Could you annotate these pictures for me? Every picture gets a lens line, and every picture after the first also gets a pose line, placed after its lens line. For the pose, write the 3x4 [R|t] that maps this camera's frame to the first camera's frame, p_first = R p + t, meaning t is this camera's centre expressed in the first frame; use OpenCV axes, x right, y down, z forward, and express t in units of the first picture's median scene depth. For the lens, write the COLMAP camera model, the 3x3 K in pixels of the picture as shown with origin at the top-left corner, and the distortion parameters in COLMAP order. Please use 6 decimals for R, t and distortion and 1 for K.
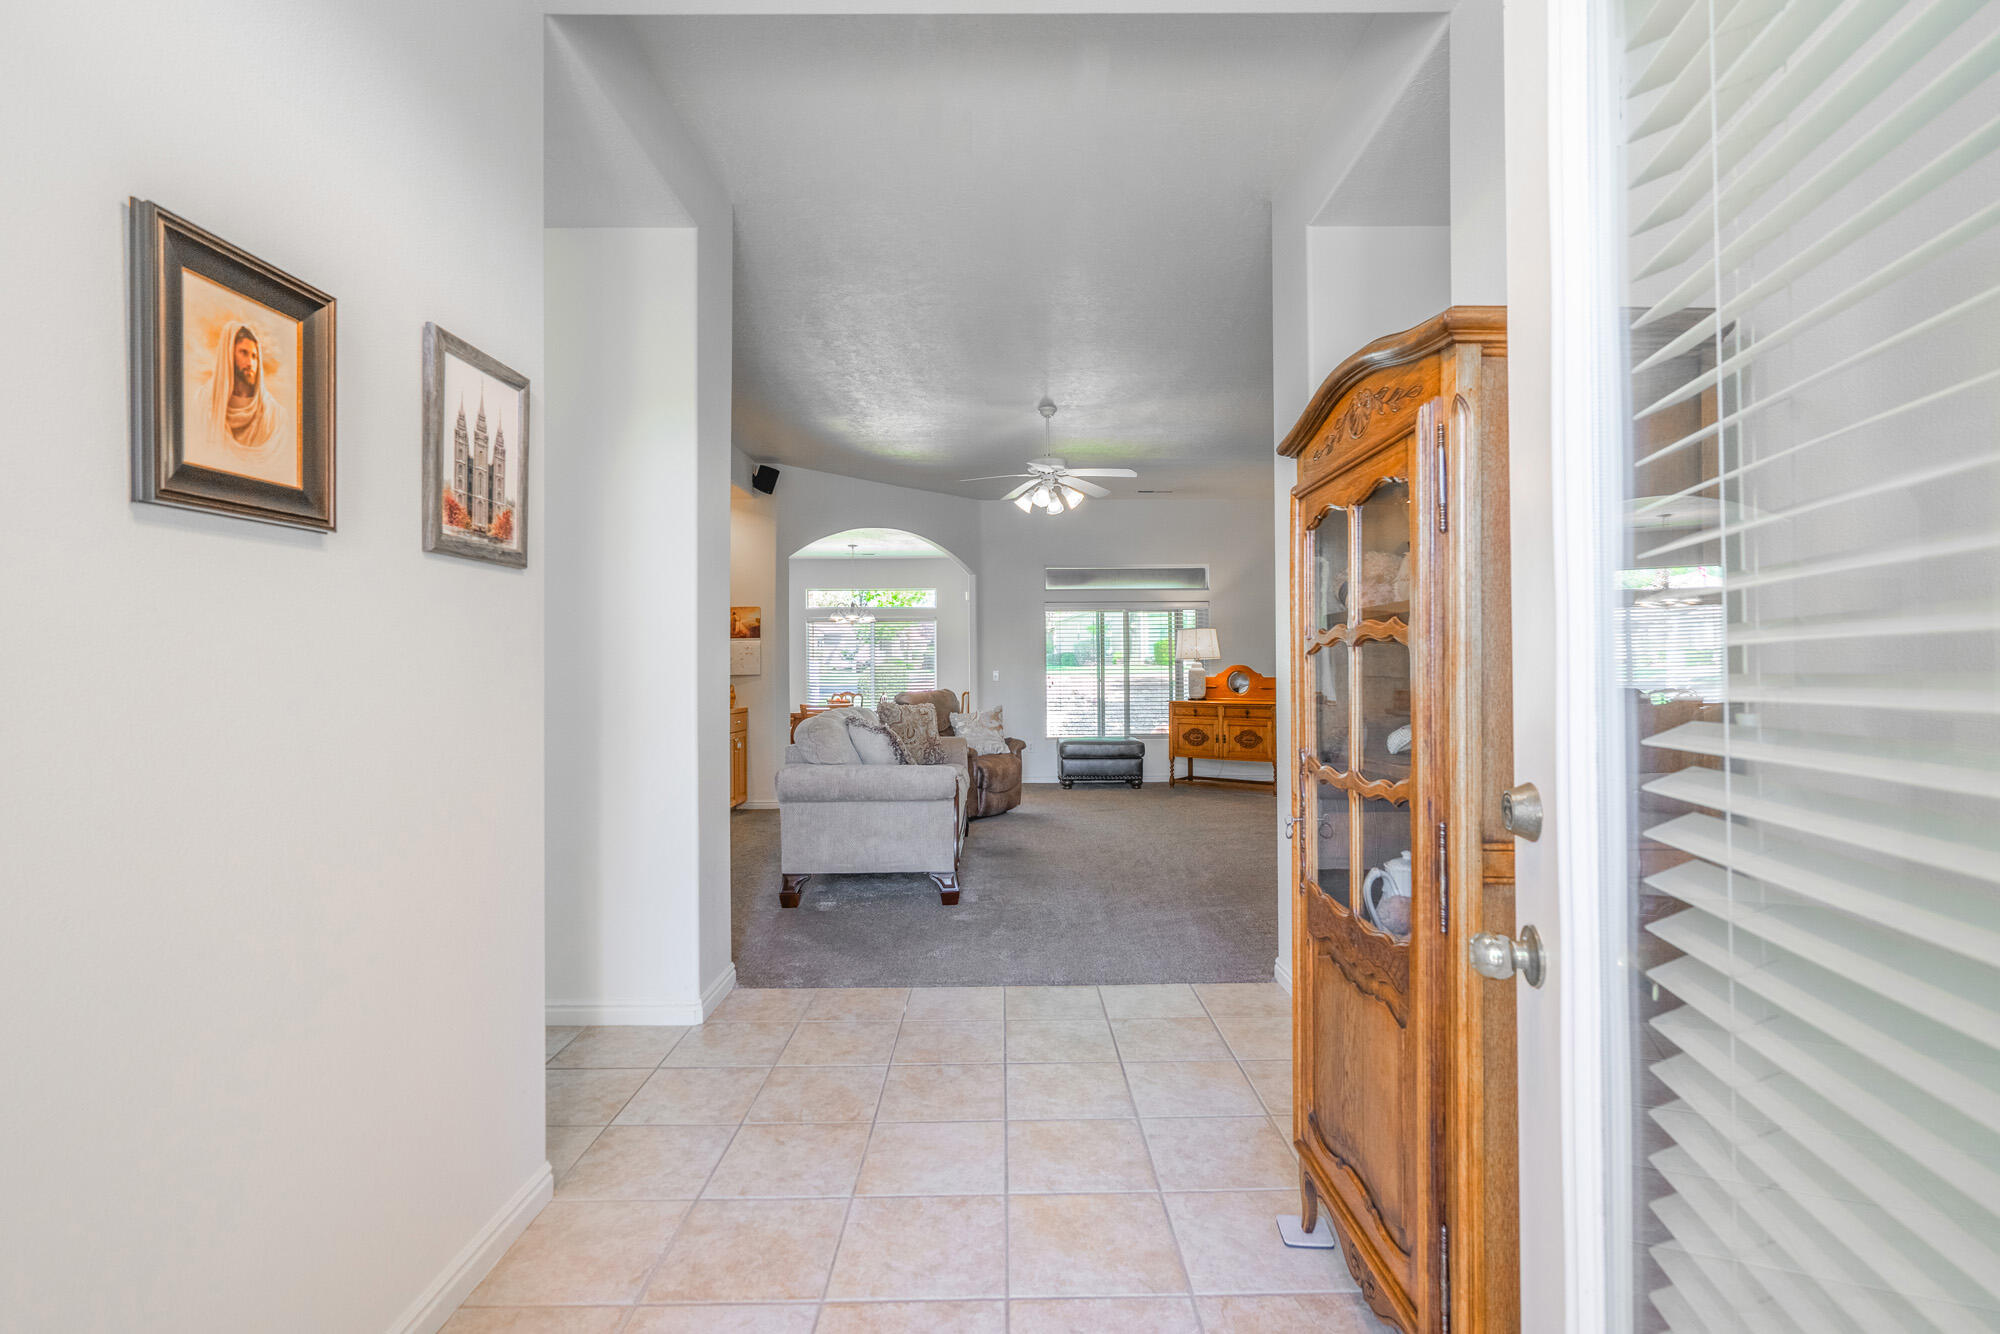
lens RADIAL K [[919.5, 0, 1011.0], [0, 919.5, 663.0], [0, 0, 1]] dist [0.014146, 0.000441]
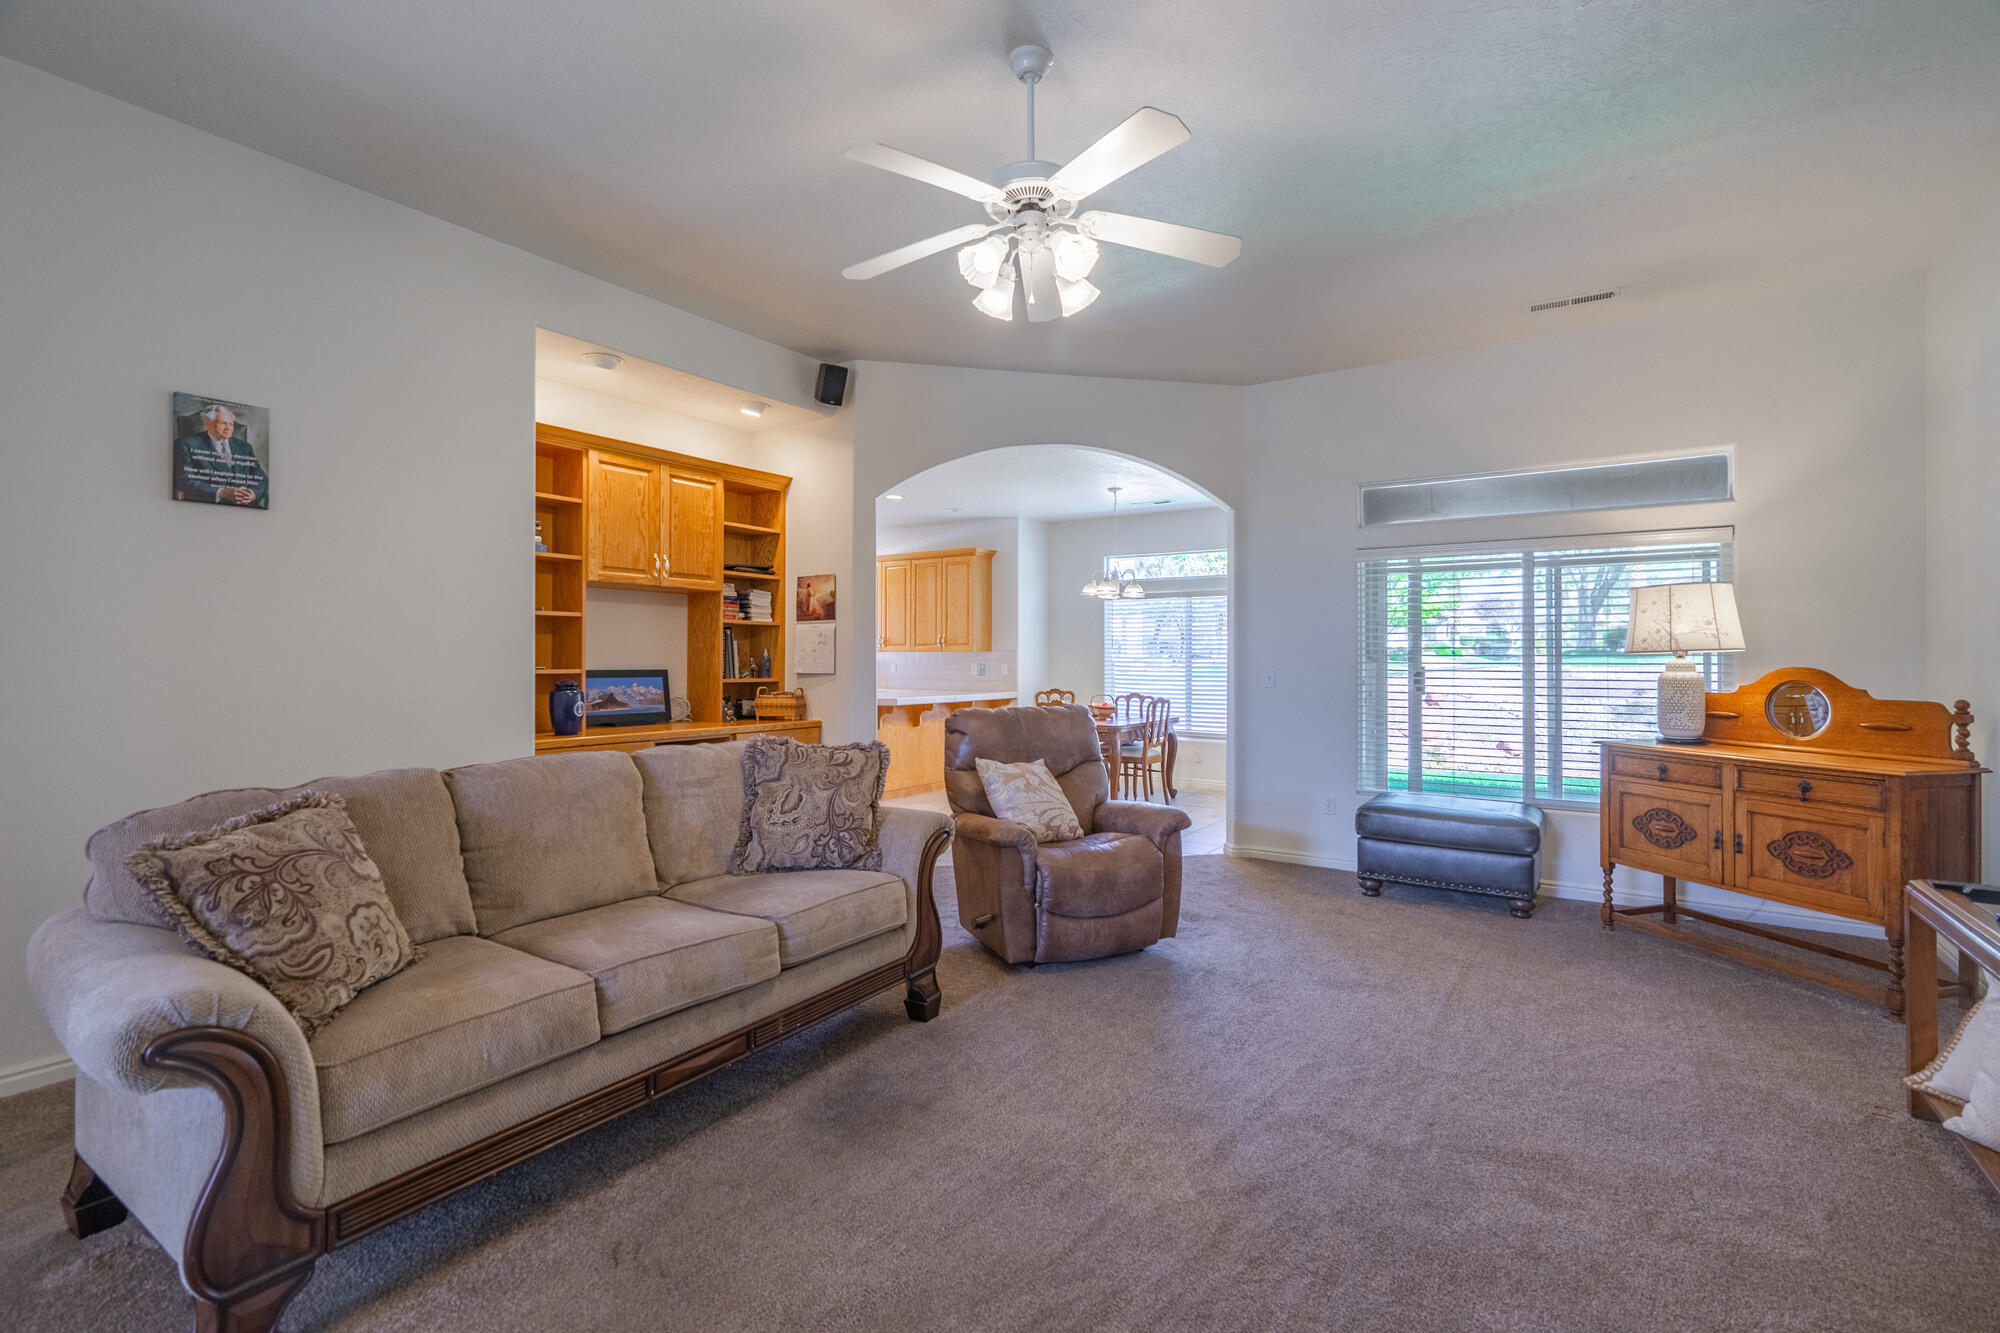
lens RADIAL K [[919.5, 0, 985.0], [0, 919.5, 649.6], [0, 0, 1]] dist [0.014146, 0.000441]
pose [[0.825037, 0.002669, -0.565073, 0.293963], [-0.005016, 0.999984, -0.002601, -0.005155], [0.565057, 0.004980, 0.825037, 0.710514]]
